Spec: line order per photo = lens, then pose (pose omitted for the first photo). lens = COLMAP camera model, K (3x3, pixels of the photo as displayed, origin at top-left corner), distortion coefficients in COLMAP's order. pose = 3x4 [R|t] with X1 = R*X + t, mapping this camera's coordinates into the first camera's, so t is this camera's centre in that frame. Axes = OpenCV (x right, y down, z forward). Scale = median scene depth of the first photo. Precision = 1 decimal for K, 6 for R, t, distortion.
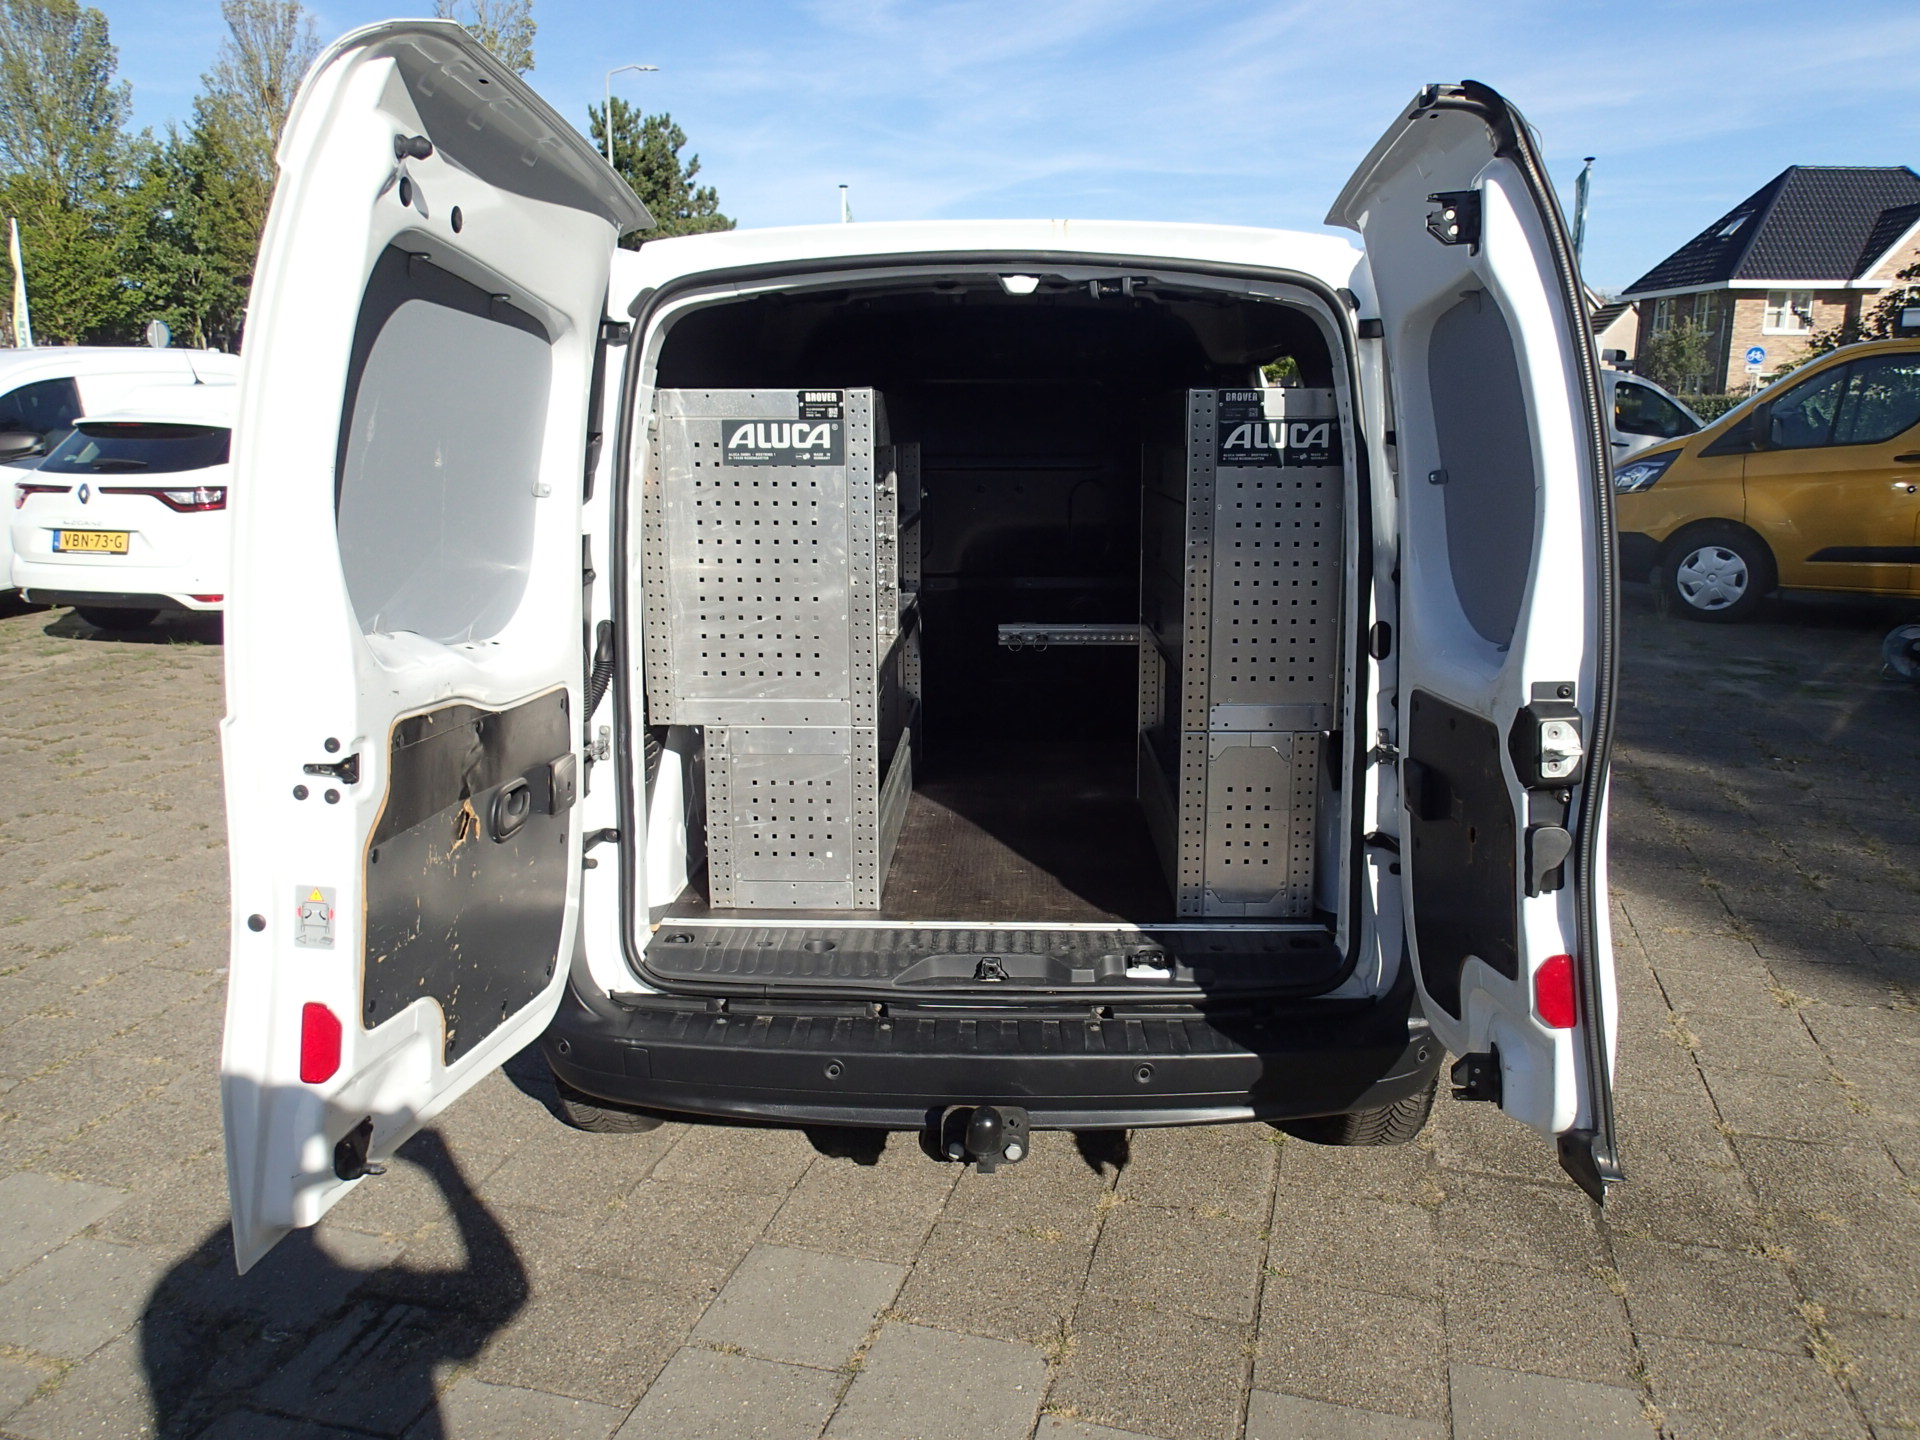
lens RADIAL K [[1420.6, 0, 978.5], [0, 1420.6, 722.0], [0, 0, 1]] dist [0.000420, -0.010078]
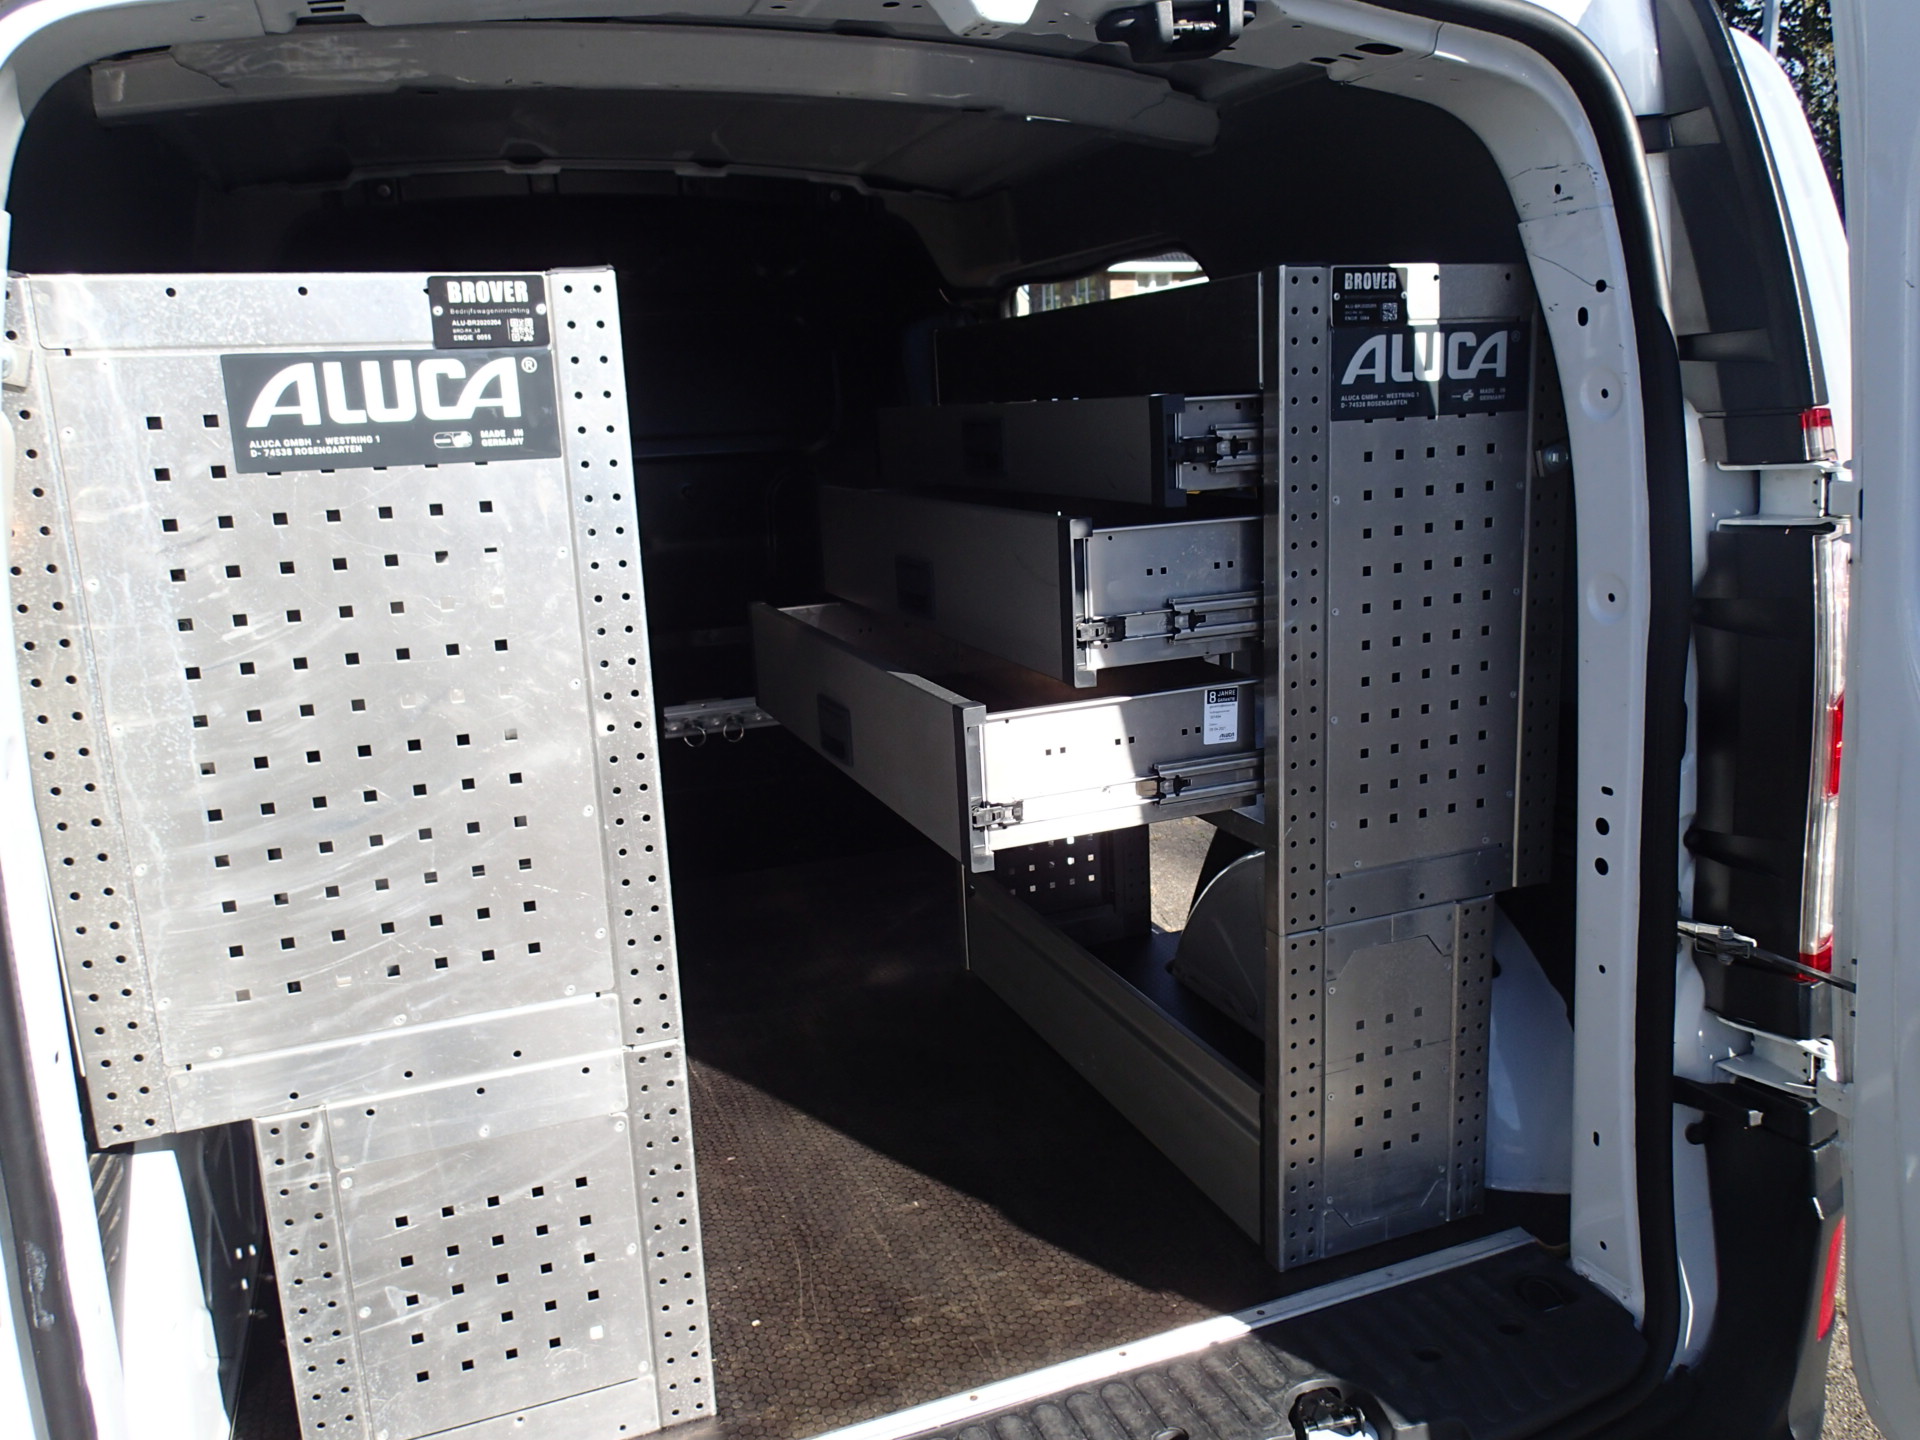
lens RADIAL K [[1417.4, 0, 967.7], [0, 1417.4, 714.7], [0, 0, 1]] dist [-0.001401, -0.002886]
pose [[0.921725, -0.117728, 0.369544, -0.146501], [0.116822, 0.992840, 0.024914, -0.101666], [-0.369831, 0.020207, 0.928879, 0.568864]]
